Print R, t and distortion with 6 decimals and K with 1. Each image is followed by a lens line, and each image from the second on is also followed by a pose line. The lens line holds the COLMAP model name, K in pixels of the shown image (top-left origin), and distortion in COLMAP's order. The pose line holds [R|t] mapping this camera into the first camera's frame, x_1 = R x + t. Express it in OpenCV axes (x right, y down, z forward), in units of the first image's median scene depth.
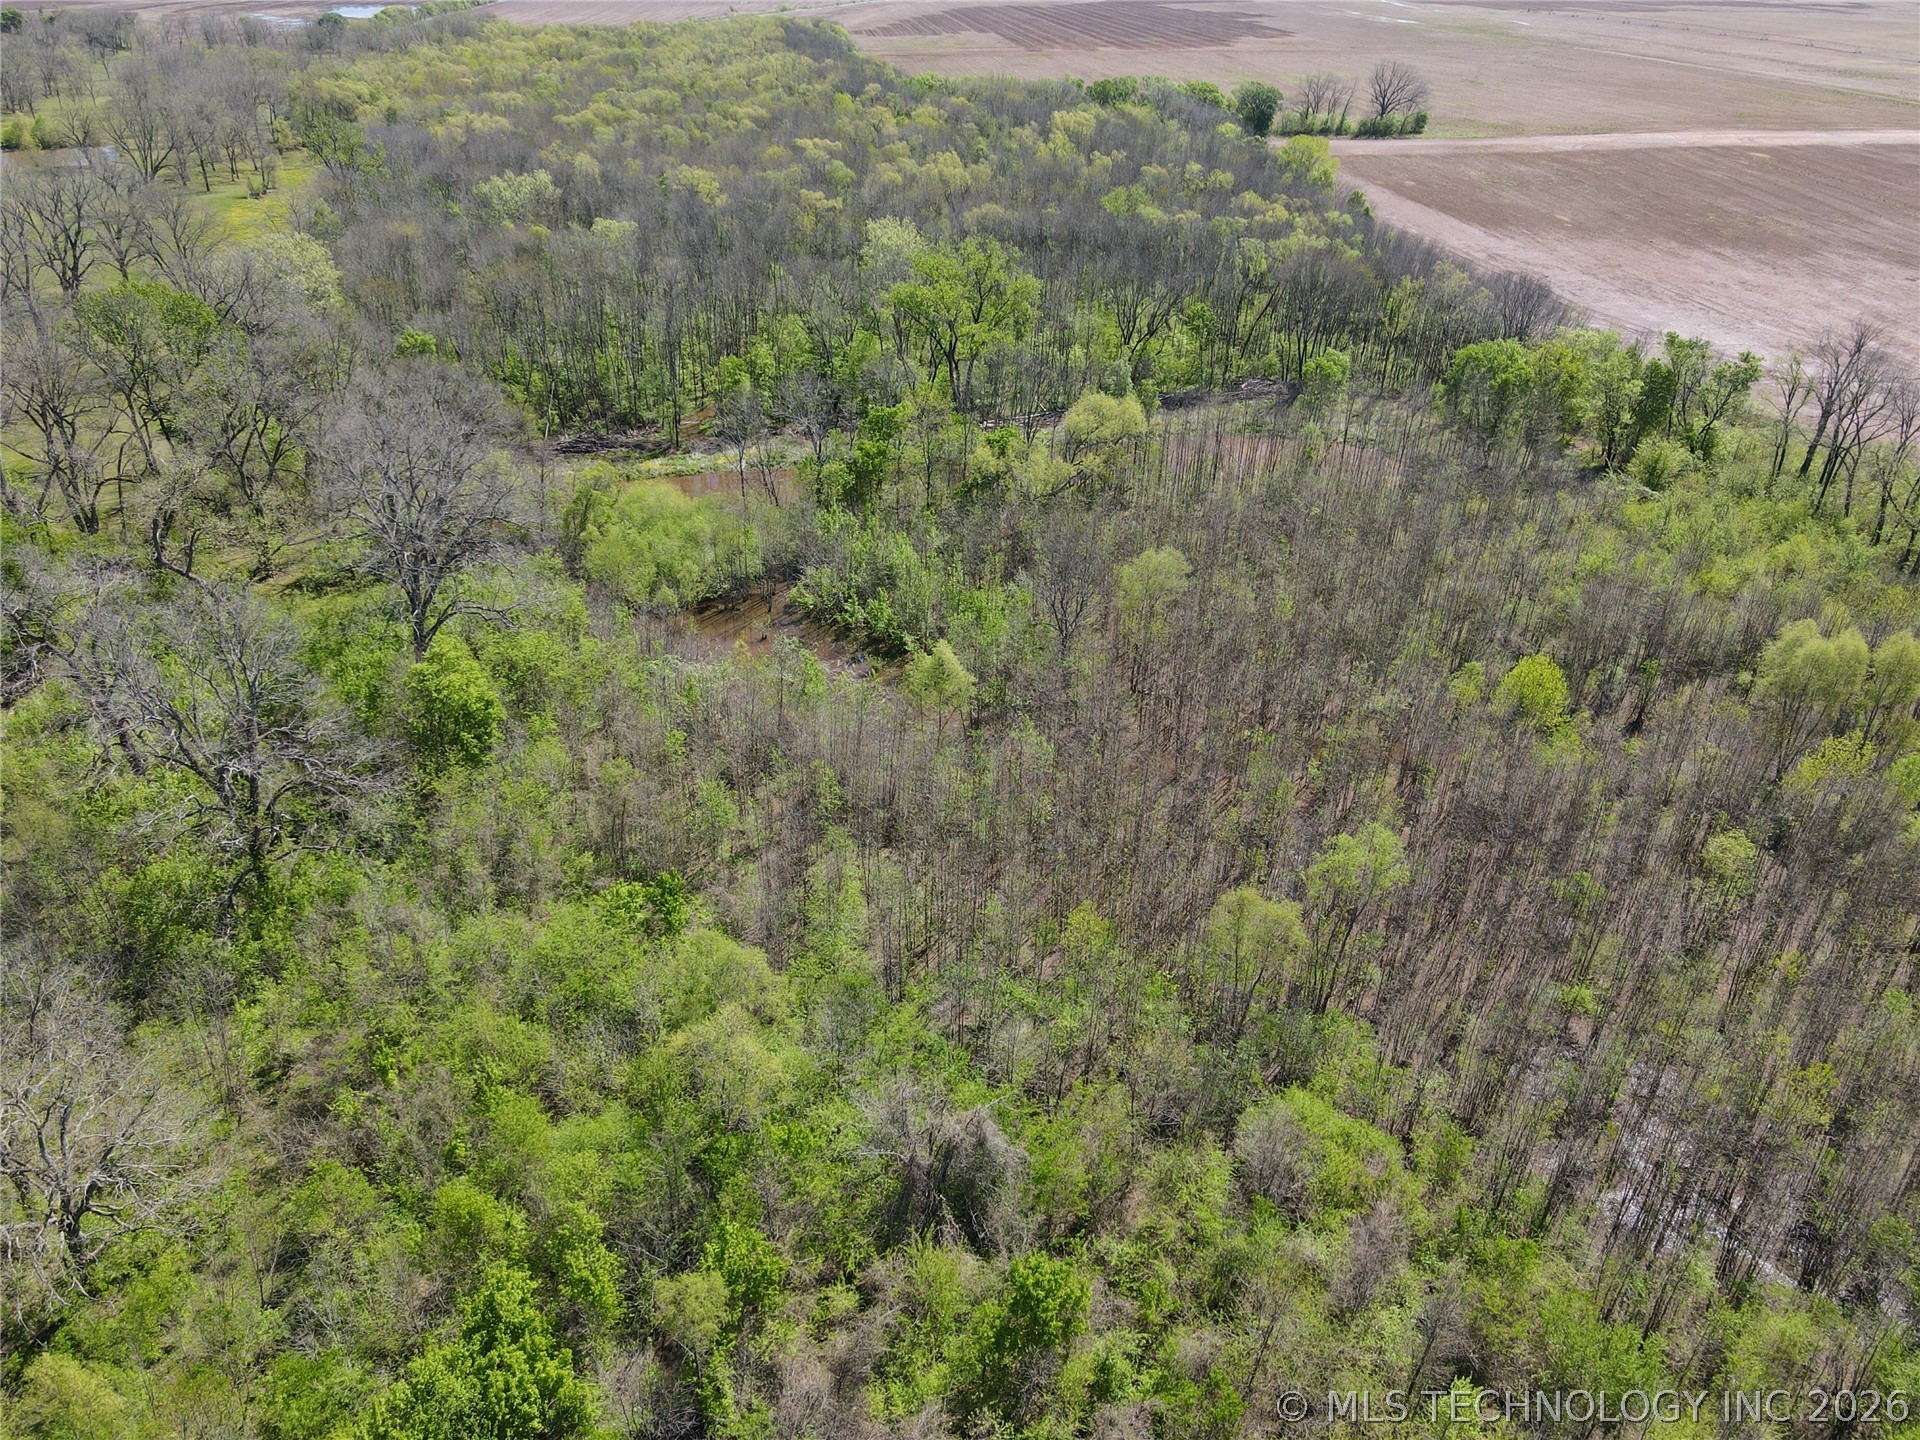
lens RADIAL K [[1385.8, 0, 947.3], [0, 1385.8, 720.6], [0, 0, 1]] dist [0.002873, 0.008106]
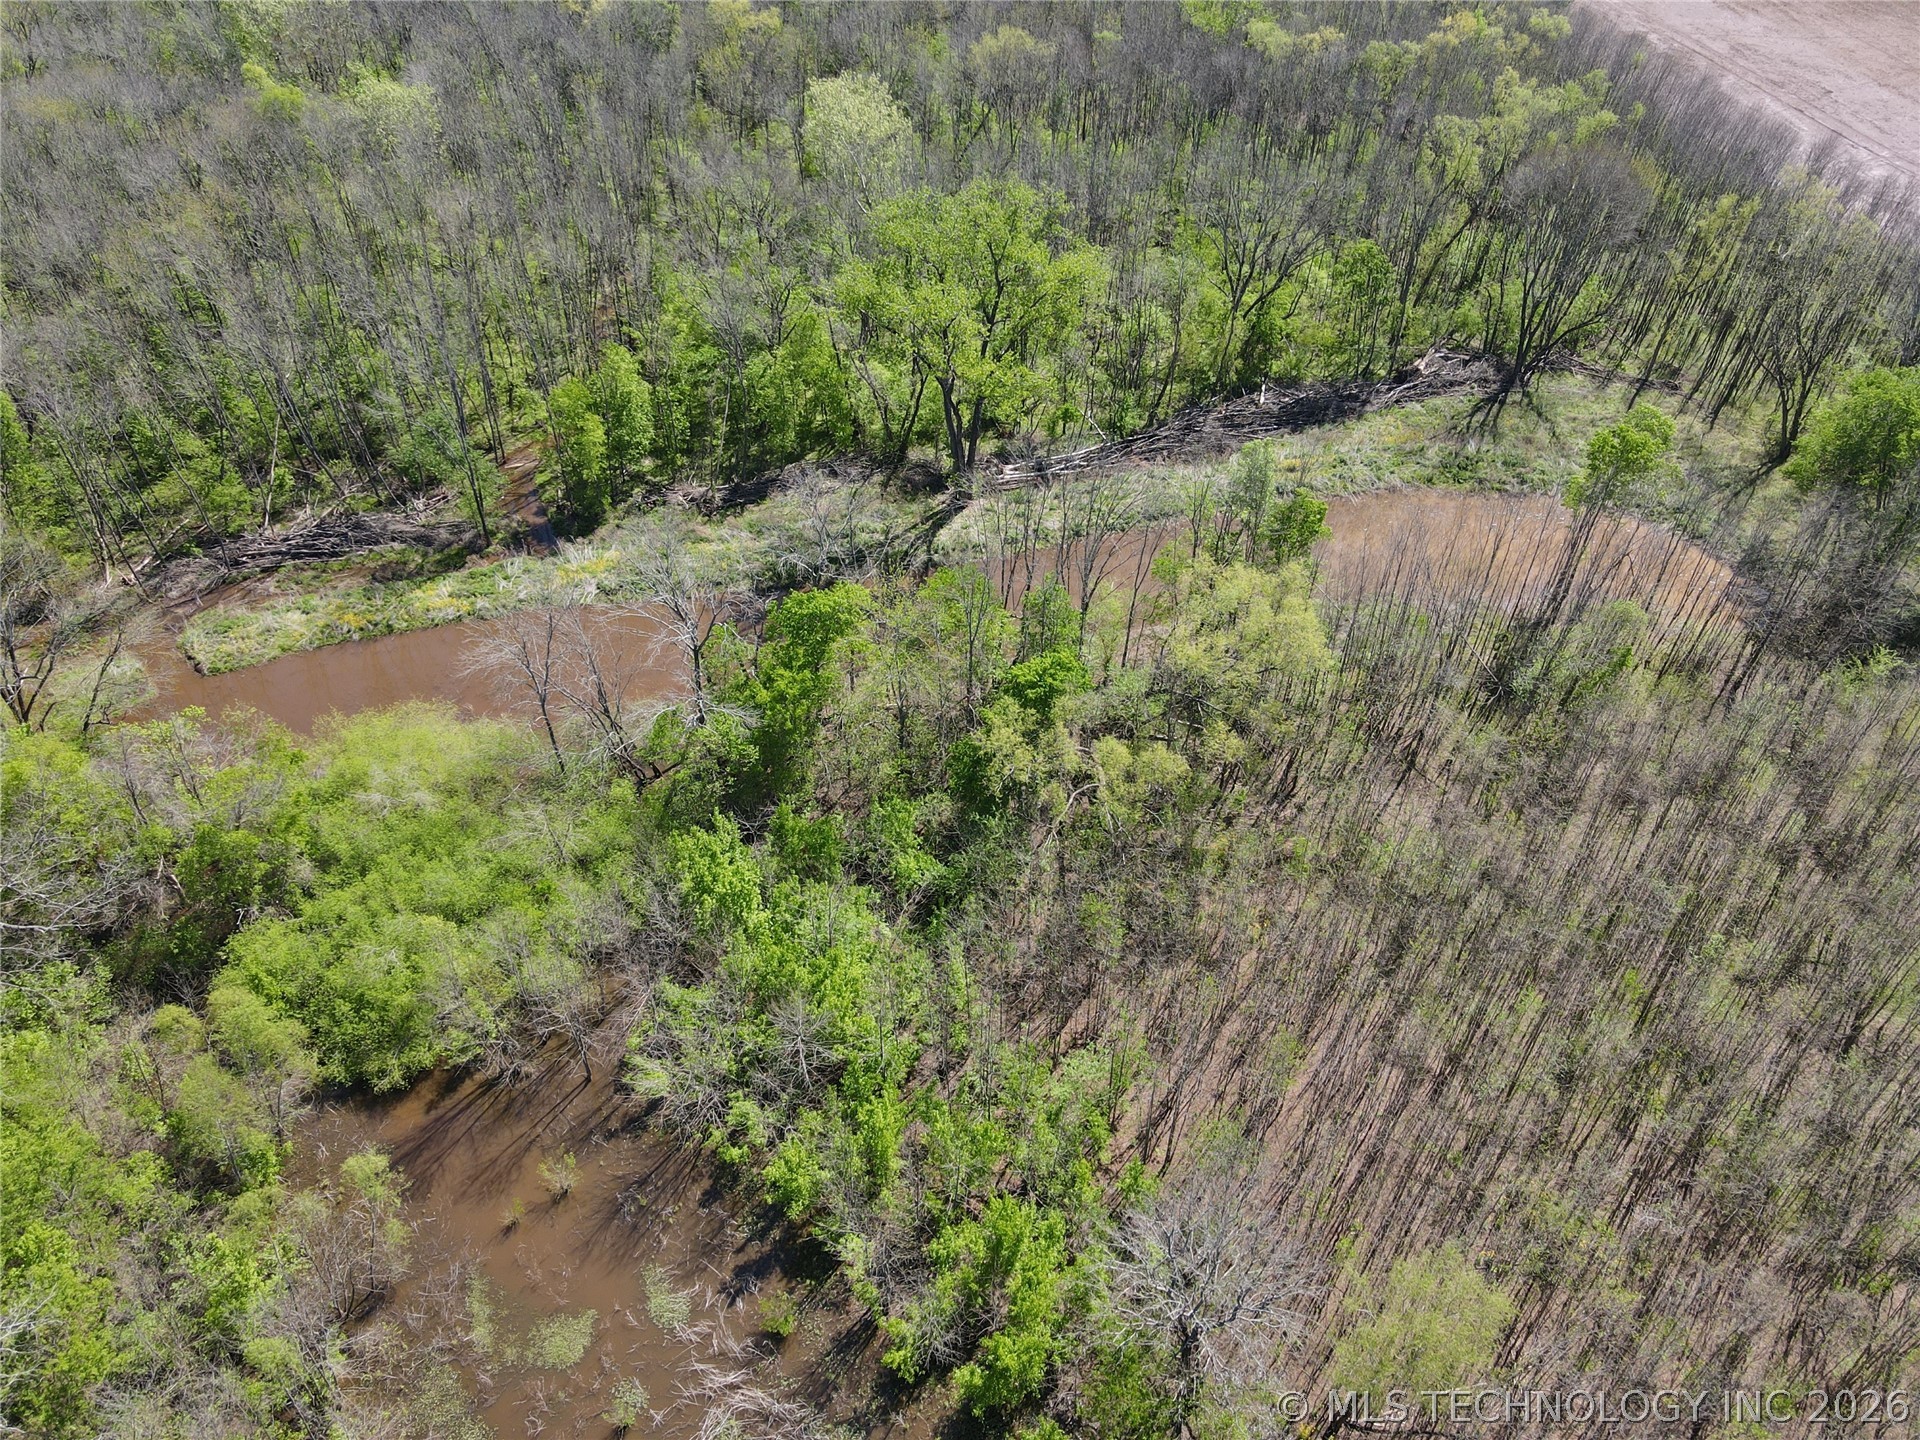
lens RADIAL K [[1385.8, 0, 947.3], [0, 1385.8, 720.6], [0, 0, 1]] dist [0.002873, 0.008106]
pose [[0.999890, -0.007926, -0.012566, 0.008548], [0.010243, 0.980431, 0.196594, -0.216262], [0.010762, -0.196701, 0.980404, 0.370294]]
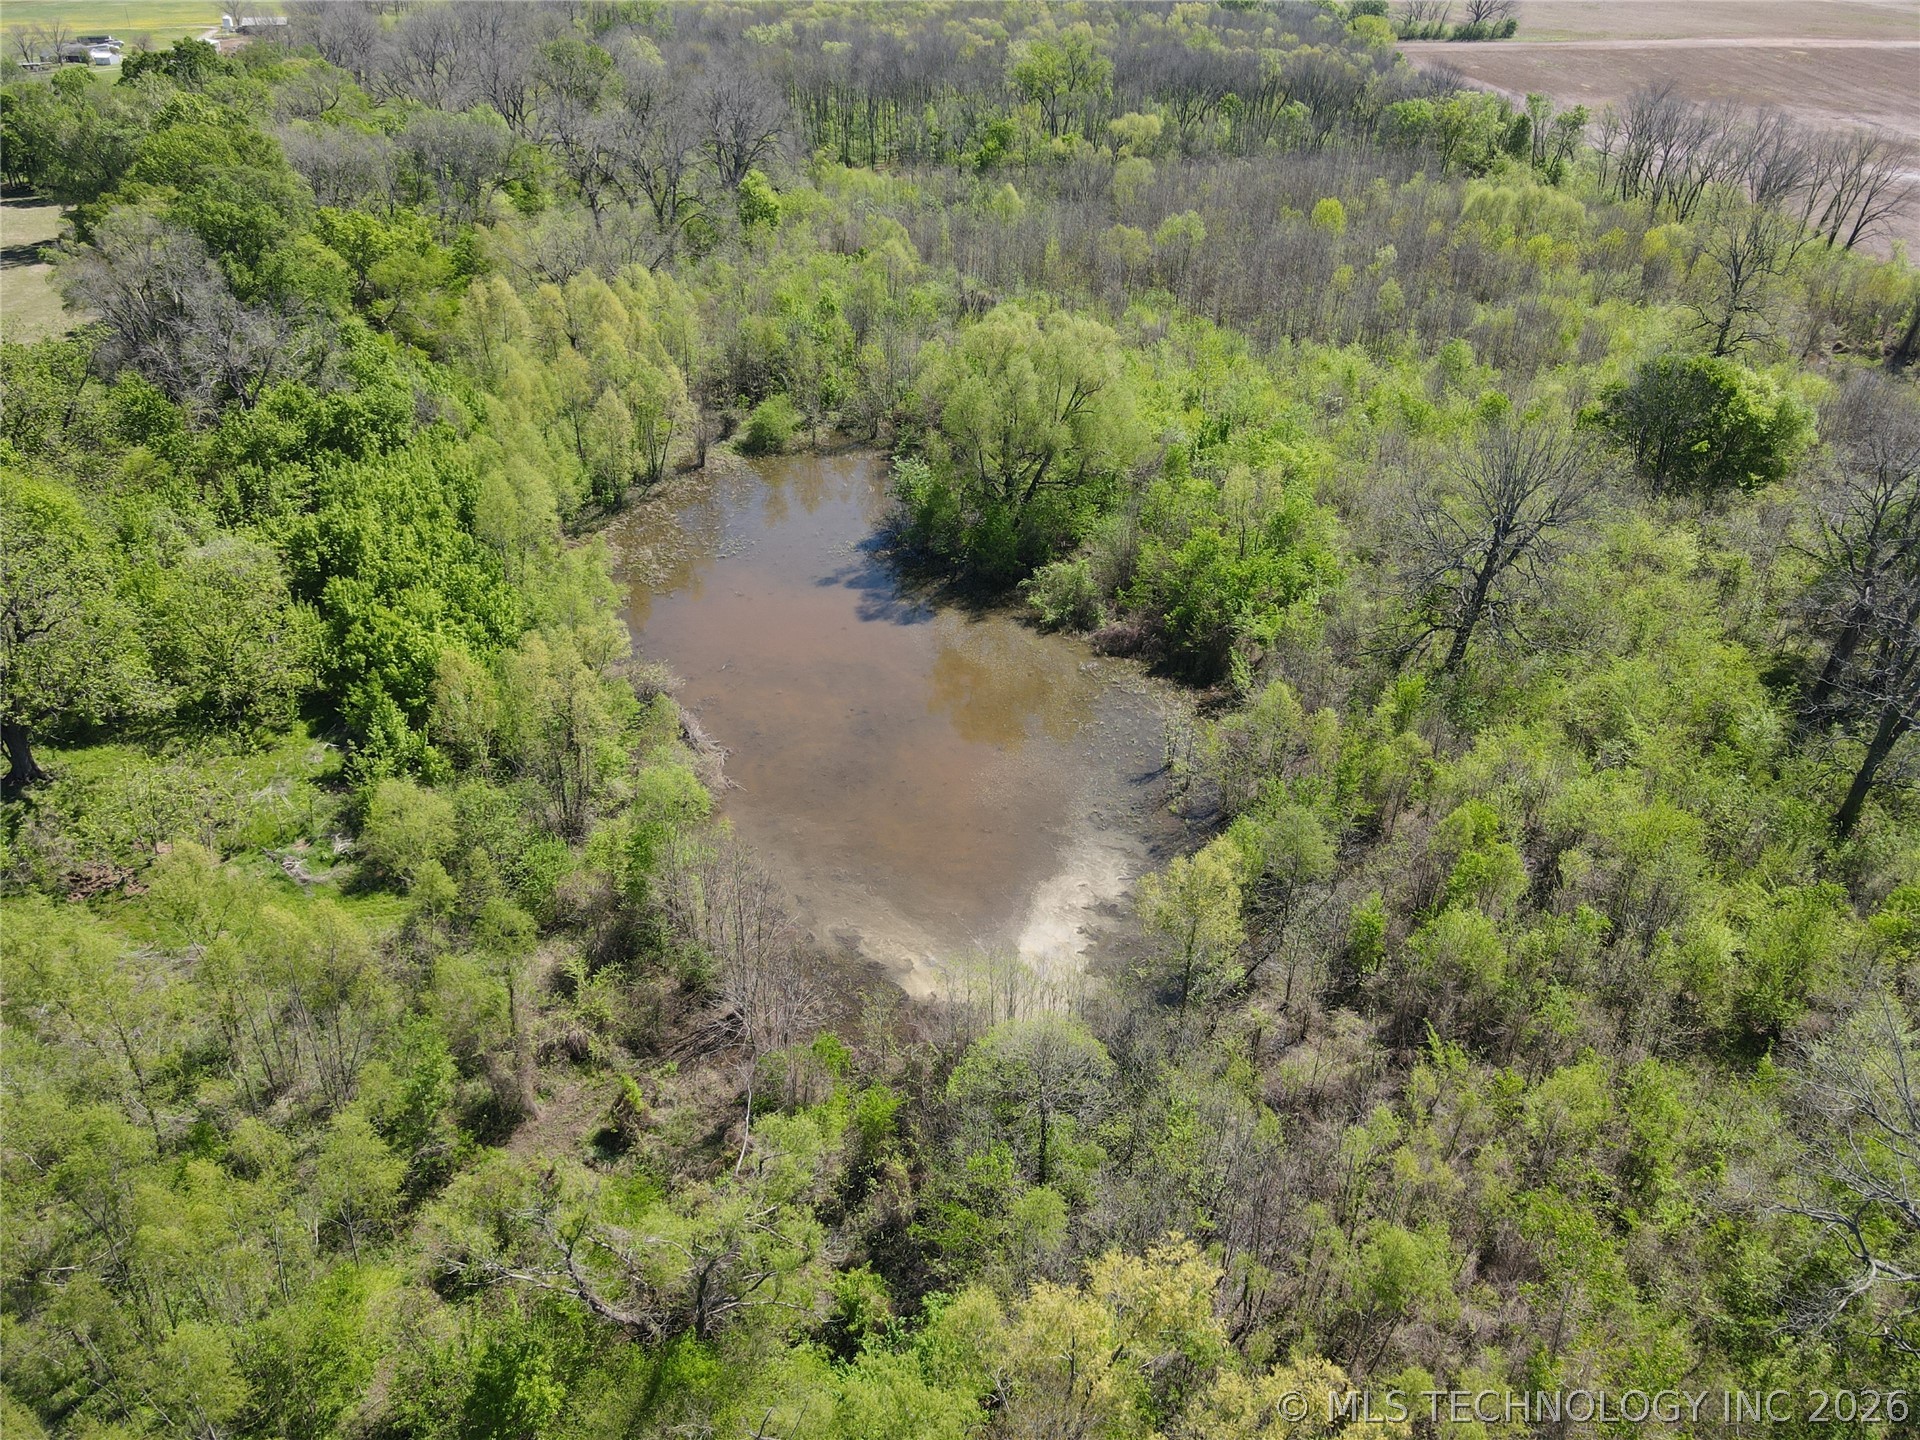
lens RADIAL K [[1385.8, 0, 947.3], [0, 1385.8, 720.6], [0, 0, 1]] dist [0.002873, 0.008106]
pose [[0.992135, 0.058528, -0.110643, 0.103273], [-0.056701, 0.998199, 0.019587, 0.407646], [0.111590, -0.013160, 0.993667, -0.575733]]
